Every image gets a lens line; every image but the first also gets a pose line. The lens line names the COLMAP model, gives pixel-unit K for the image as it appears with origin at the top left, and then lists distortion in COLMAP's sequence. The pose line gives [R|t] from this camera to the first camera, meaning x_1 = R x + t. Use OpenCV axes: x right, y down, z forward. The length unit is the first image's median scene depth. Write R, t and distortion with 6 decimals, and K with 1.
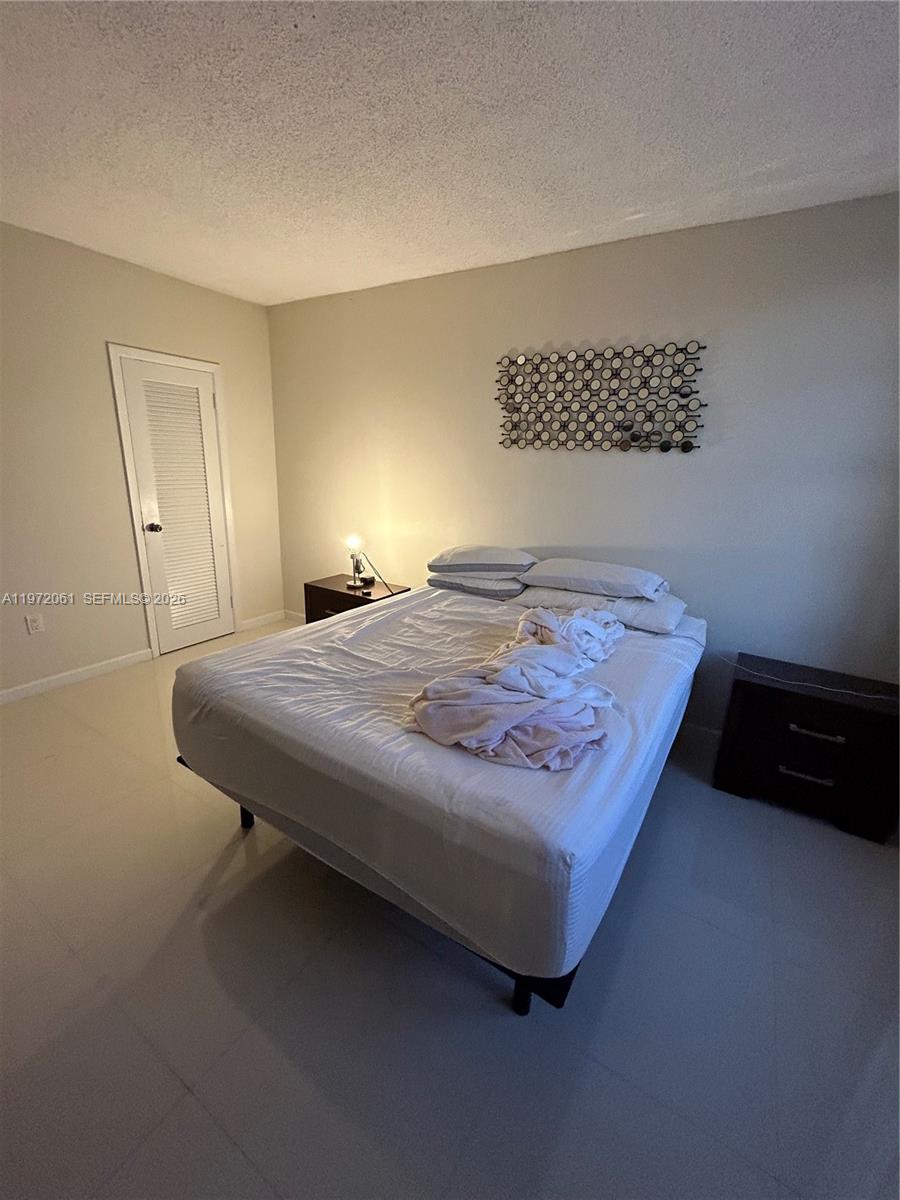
lens RADIAL K [[493.5, 0, 447.4], [0, 493.5, 591.9], [0, 0, 1]] dist [0.008043, 0.001149]
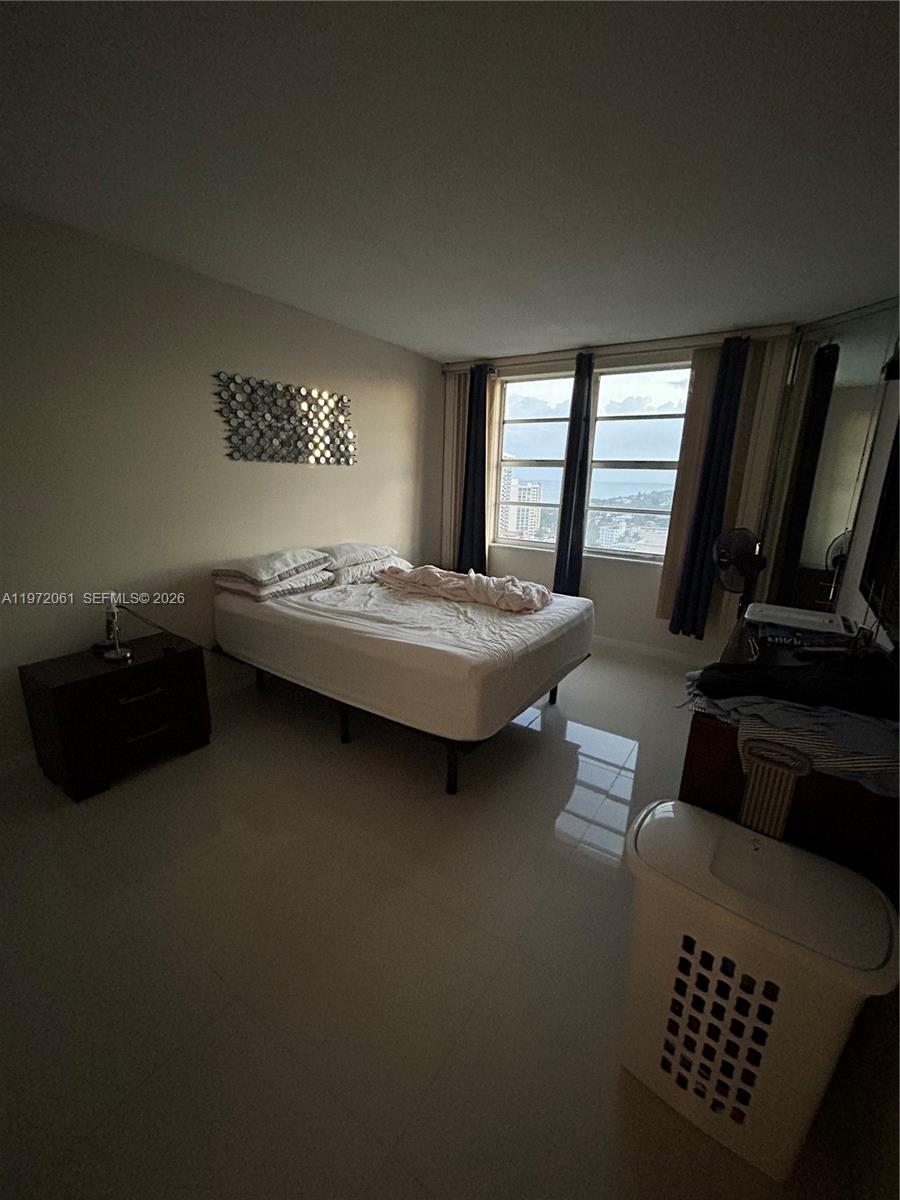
lens RADIAL K [[493.5, 0, 445.6], [0, 493.5, 601.6], [0, 0, 1]] dist [0.008043, 0.001149]
pose [[0.021513, -0.275249, 0.961132, -0.459372], [0.237859, 0.935160, 0.262487, -0.085876], [-0.971061, 0.222967, 0.085588, 0.259457]]
